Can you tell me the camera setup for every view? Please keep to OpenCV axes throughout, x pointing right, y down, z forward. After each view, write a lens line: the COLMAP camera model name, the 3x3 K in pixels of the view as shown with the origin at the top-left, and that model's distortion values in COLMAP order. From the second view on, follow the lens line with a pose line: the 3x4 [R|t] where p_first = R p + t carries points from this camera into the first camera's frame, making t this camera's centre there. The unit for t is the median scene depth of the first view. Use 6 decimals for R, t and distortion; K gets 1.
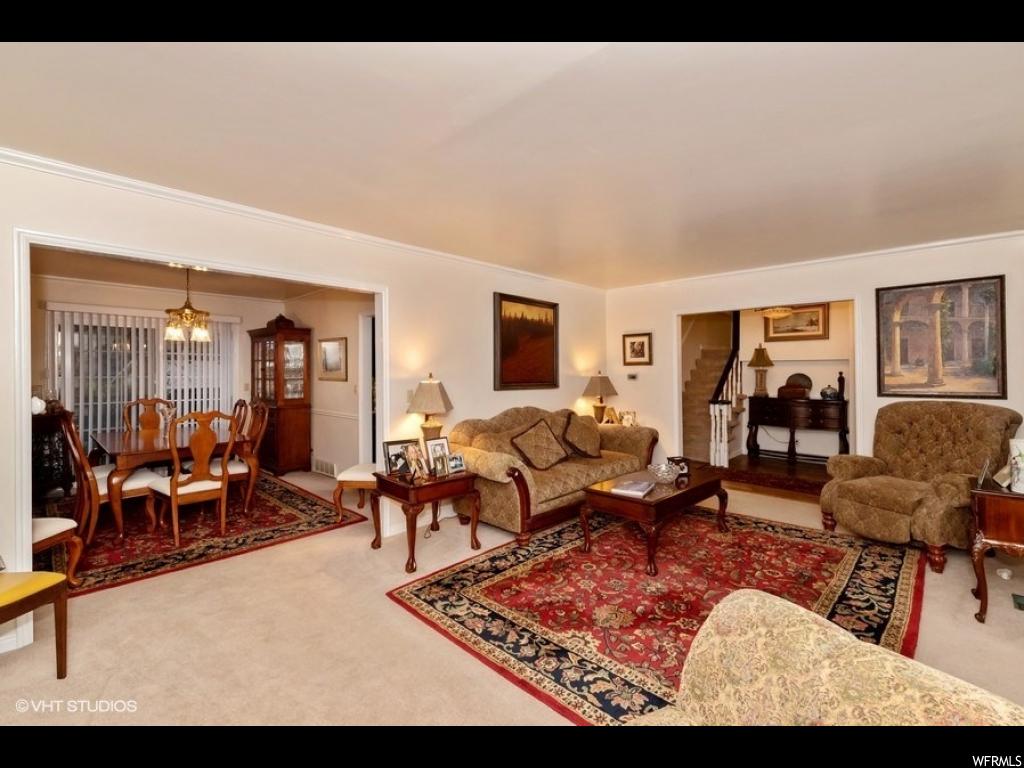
lens RADIAL K [[444.8, 0, 511.0], [0, 444.8, 375.9], [0, 0, 1]] dist [-0.002920, -0.000380]
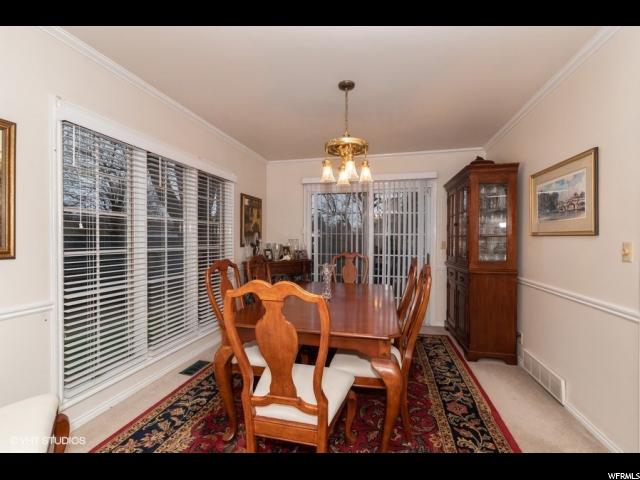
lens RADIAL K [[278.0, 0, 318.7], [0, 278.0, 241.0], [0, 0, 1]] dist [-0.002920, -0.000380]
pose [[0.506175, 0.007535, -0.862398, -0.237804], [-0.010441, 0.999942, 0.002609, 0.019311], [0.862368, 0.007684, 0.506224, 0.519367]]
